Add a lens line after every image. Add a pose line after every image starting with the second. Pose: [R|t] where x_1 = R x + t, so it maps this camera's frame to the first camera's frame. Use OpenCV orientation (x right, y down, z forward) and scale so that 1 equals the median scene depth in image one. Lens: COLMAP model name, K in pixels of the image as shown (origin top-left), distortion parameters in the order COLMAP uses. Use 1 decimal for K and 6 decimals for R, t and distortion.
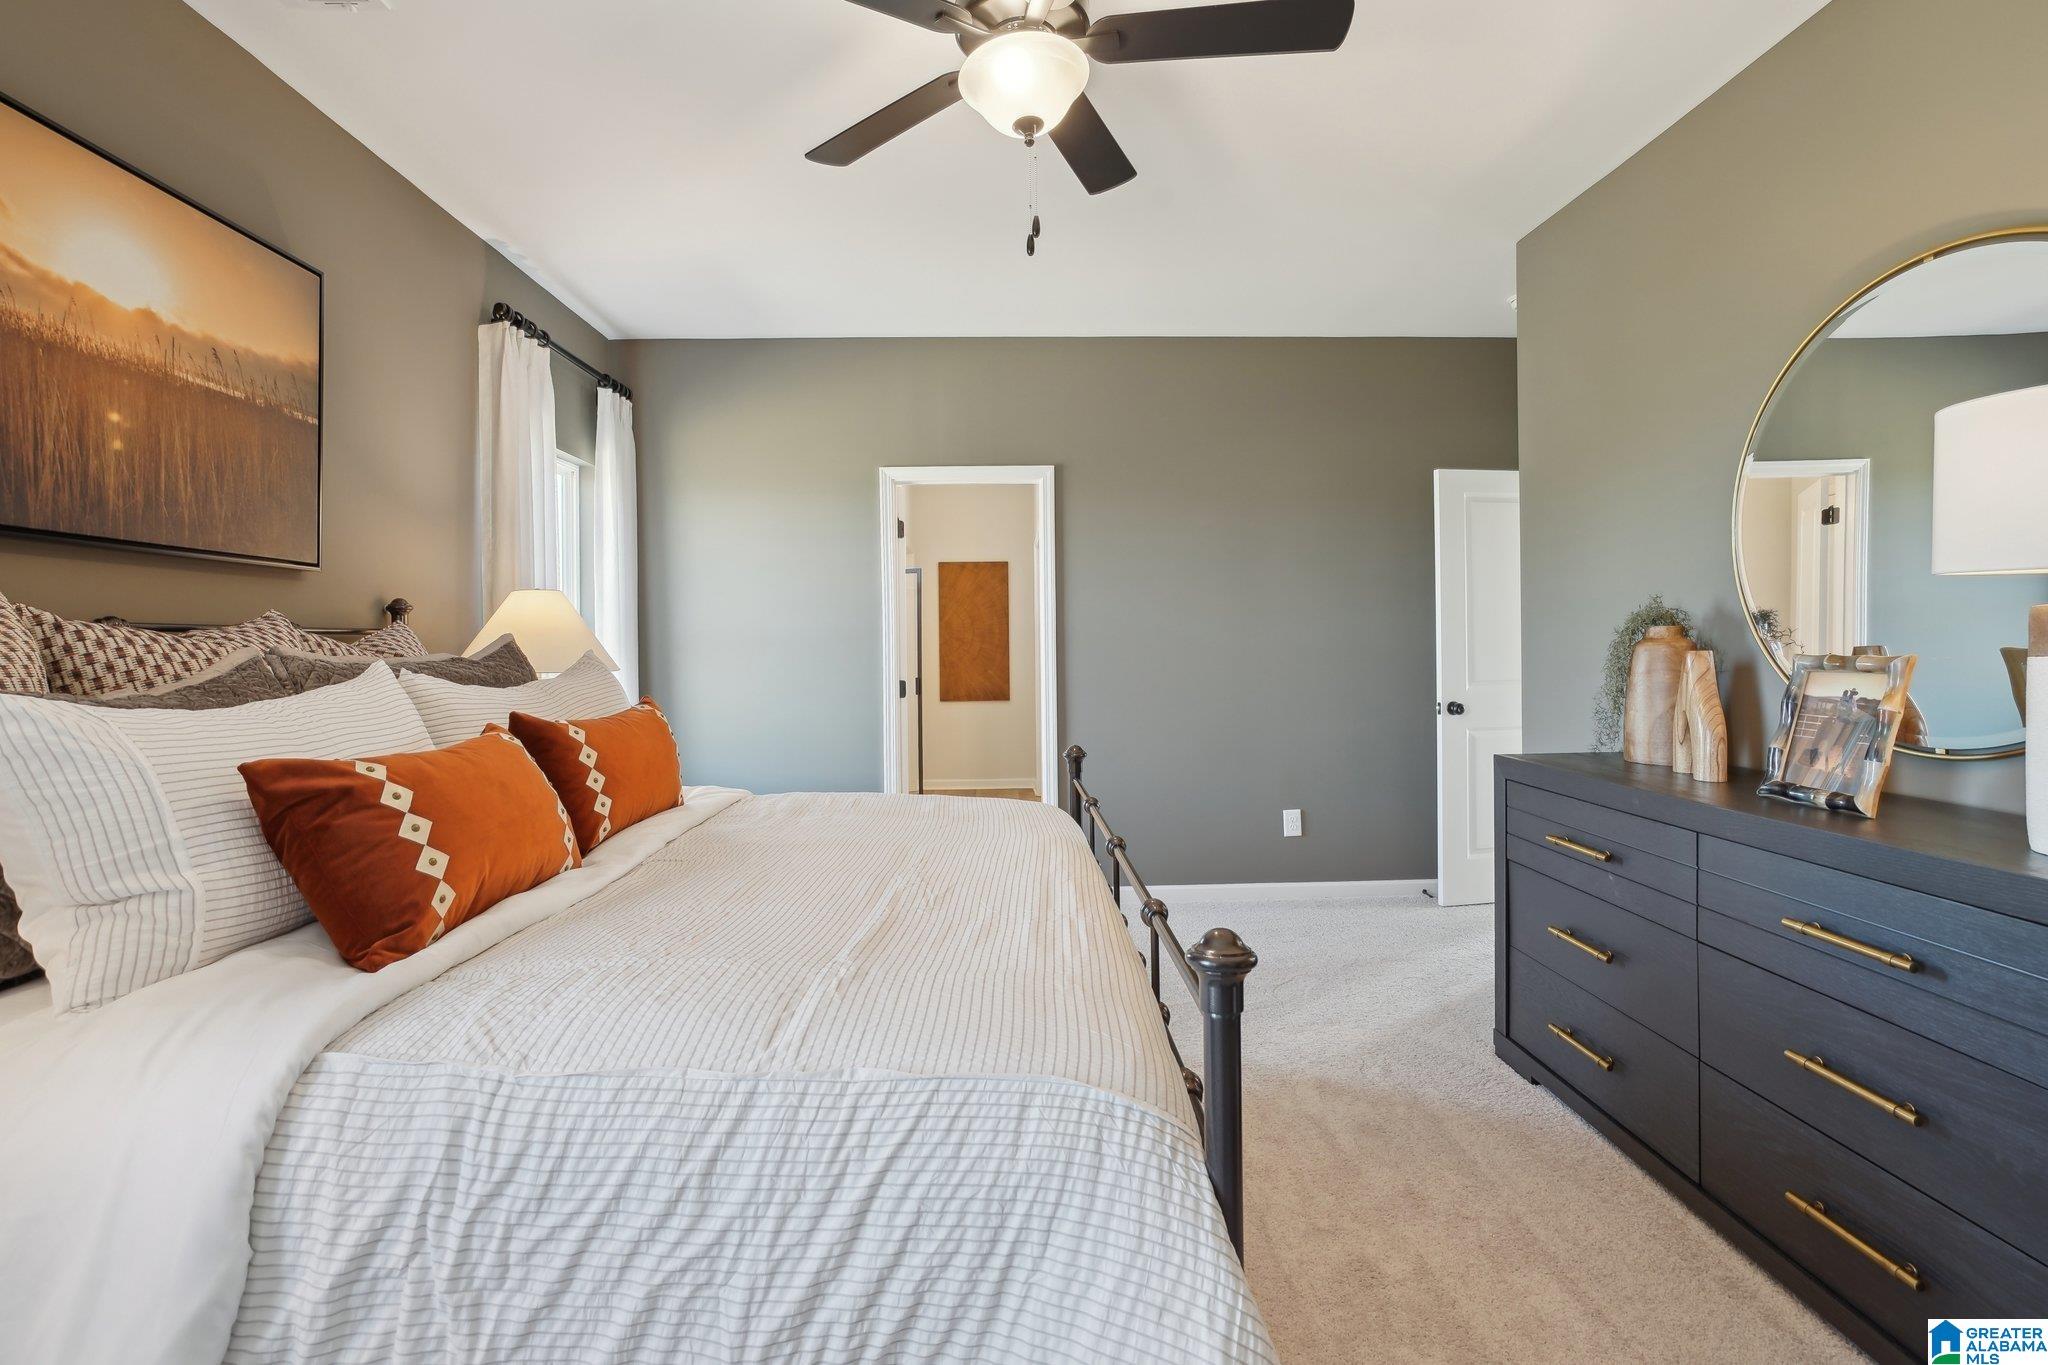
lens RADIAL K [[983.3, 0, 1018.8], [0, 983.3, 681.2], [0, 0, 1]] dist [-0.031942, 0.031934]
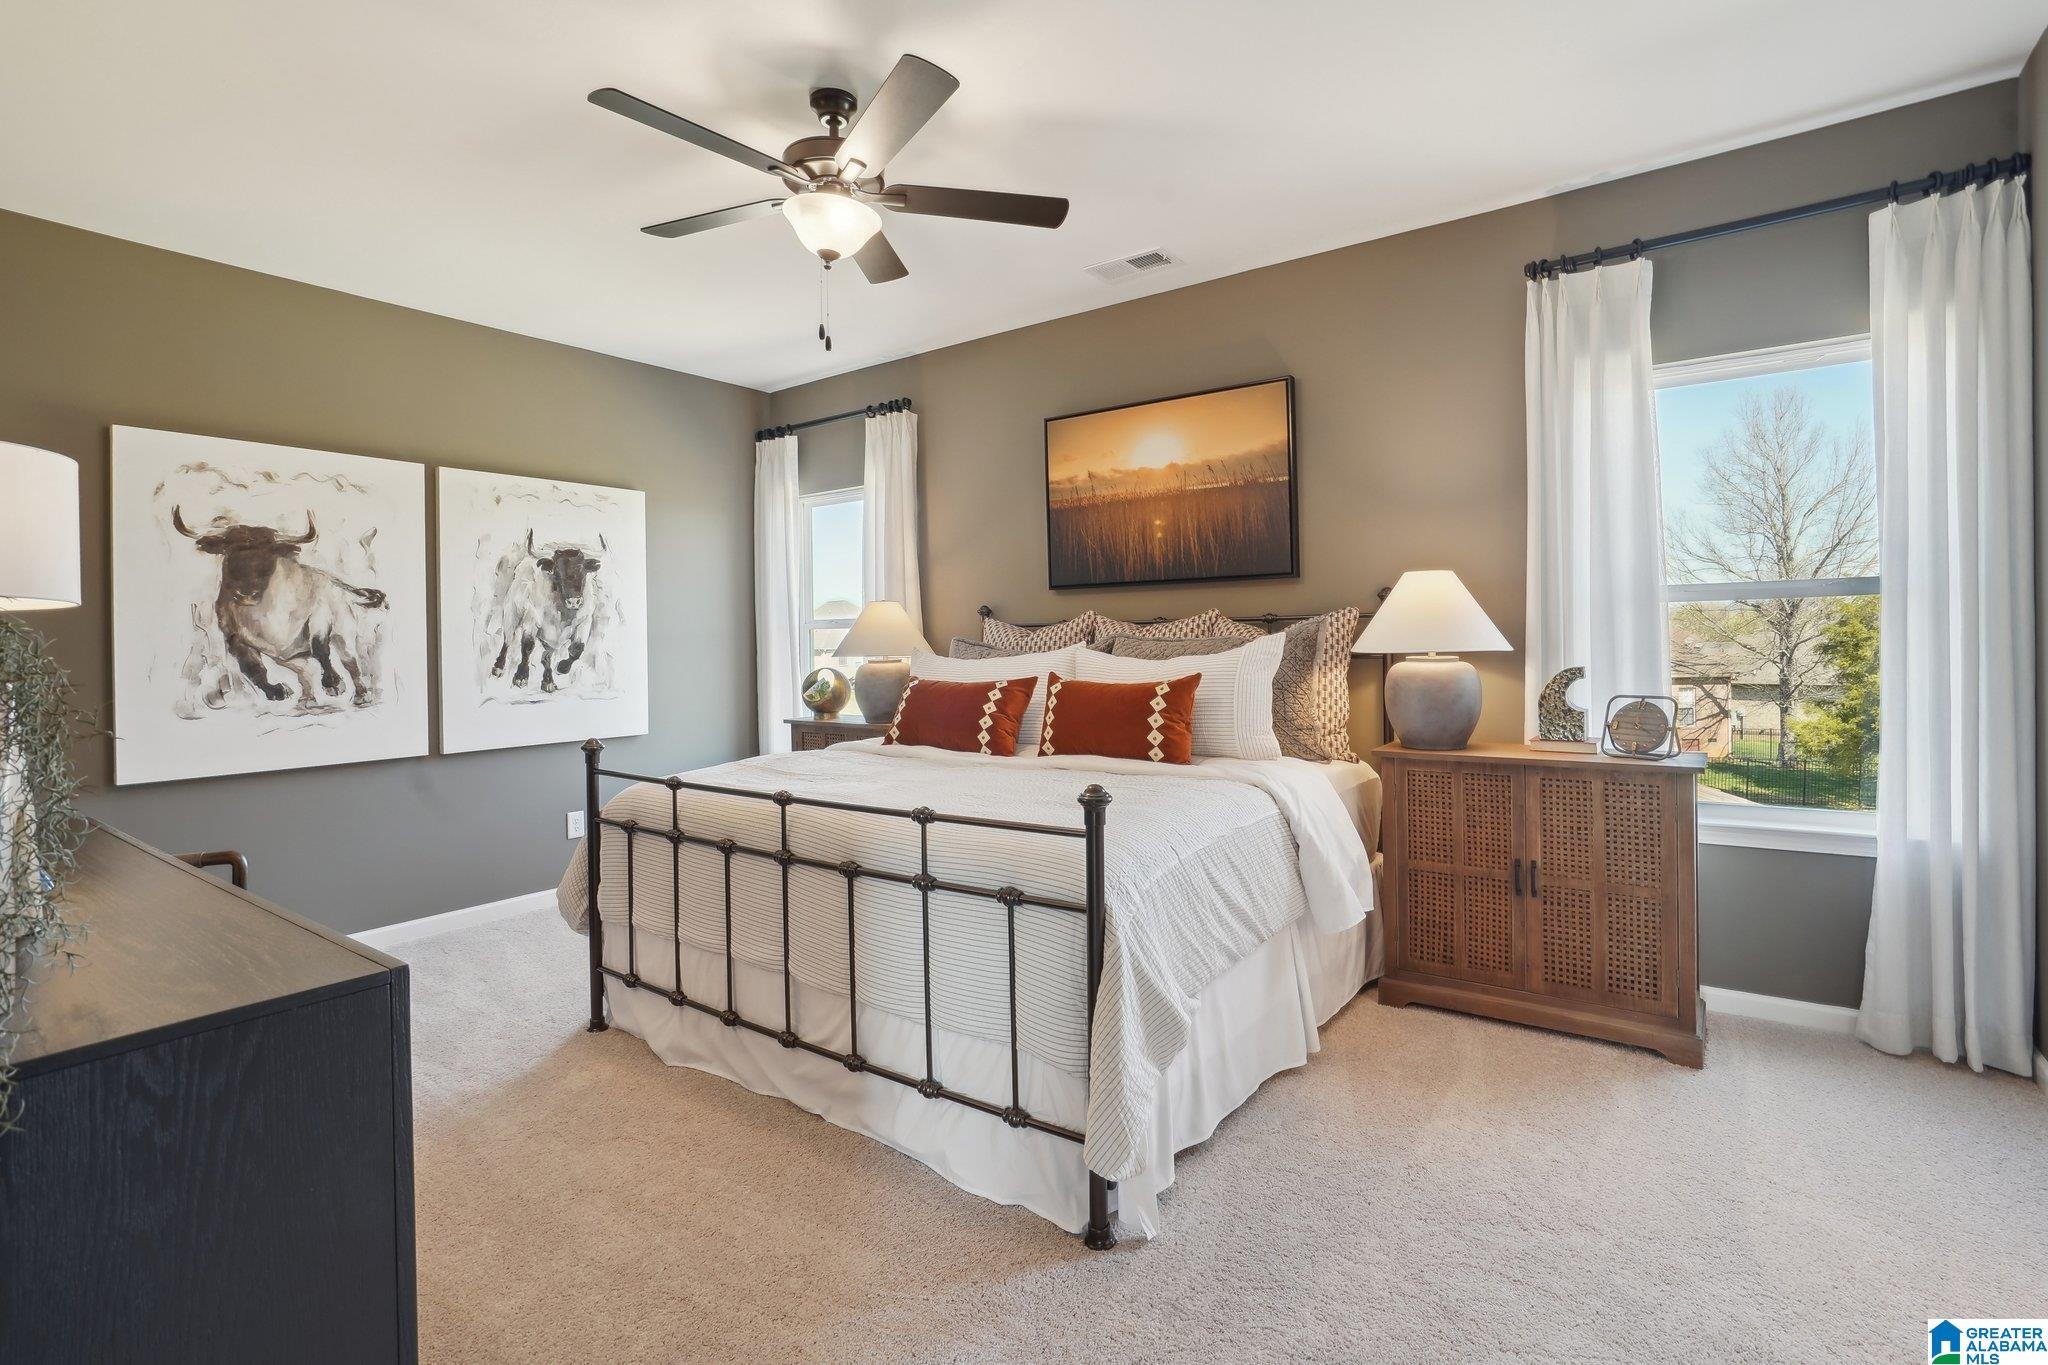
lens RADIAL K [[983.3, 0, 1018.8], [0, 983.3, 681.2], [0, 0, 1]] dist [-0.031942, 0.031934]
pose [[-0.607848, 0.057577, -0.791963, 0.918210], [-0.001632, 0.997275, 0.073756, -0.080816], [0.794052, 0.046125, -0.606098, 1.984803]]
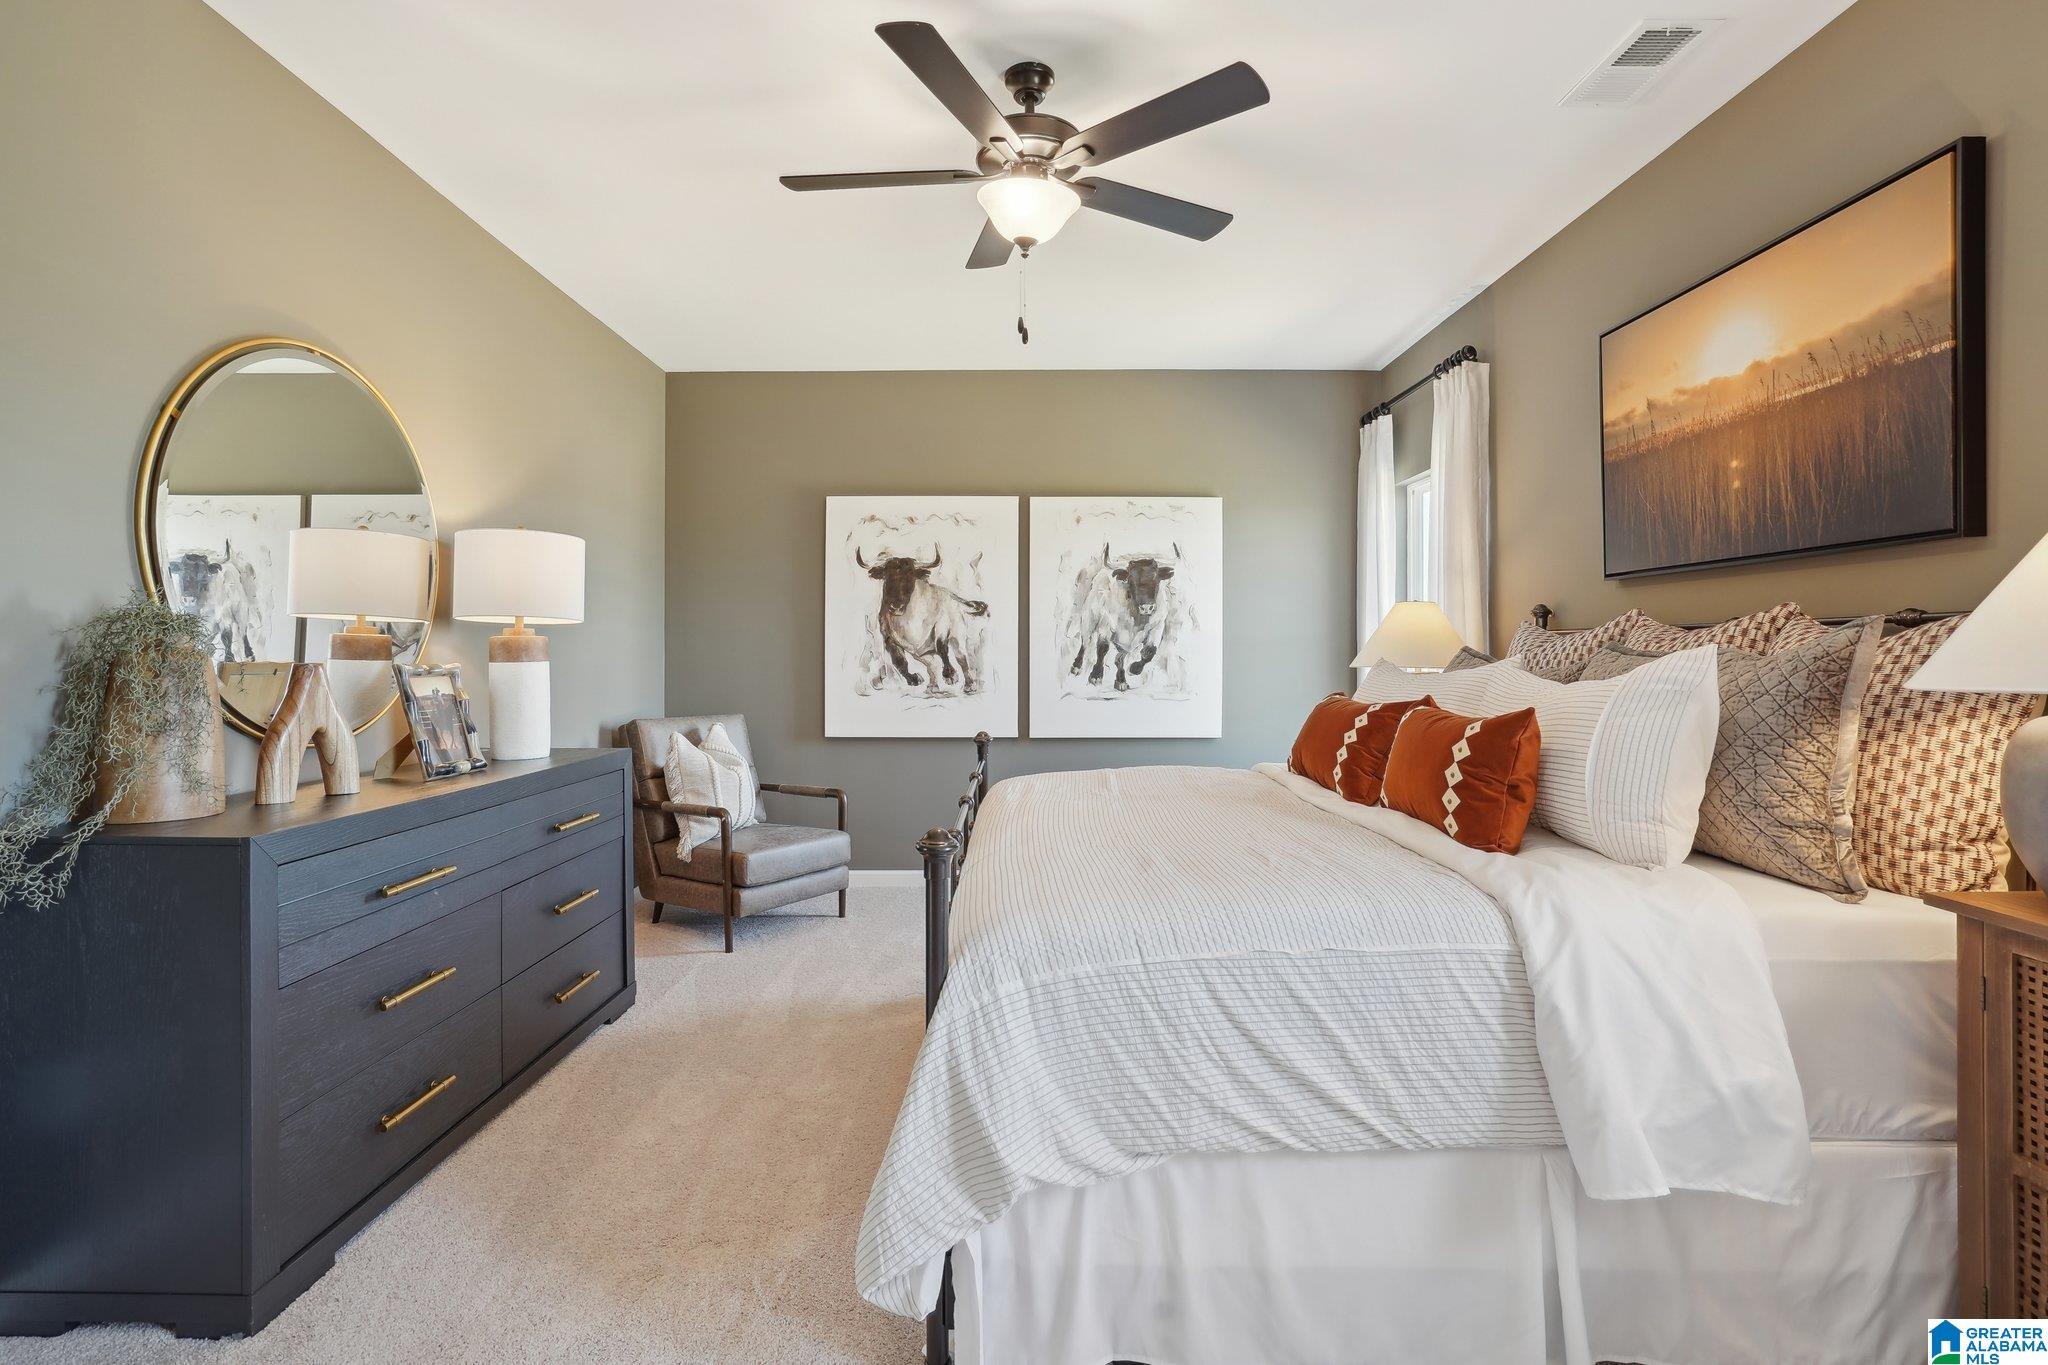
lens RADIAL K [[983.3, 0, 1018.8], [0, 983.3, 681.2], [0, 0, 1]] dist [-0.031942, 0.031934]
pose [[-0.999741, 0.012135, 0.019254, 0.004240], [0.013341, 0.997873, 0.063811, -0.073998], [-0.018438, 0.064051, -0.997776, 2.241788]]
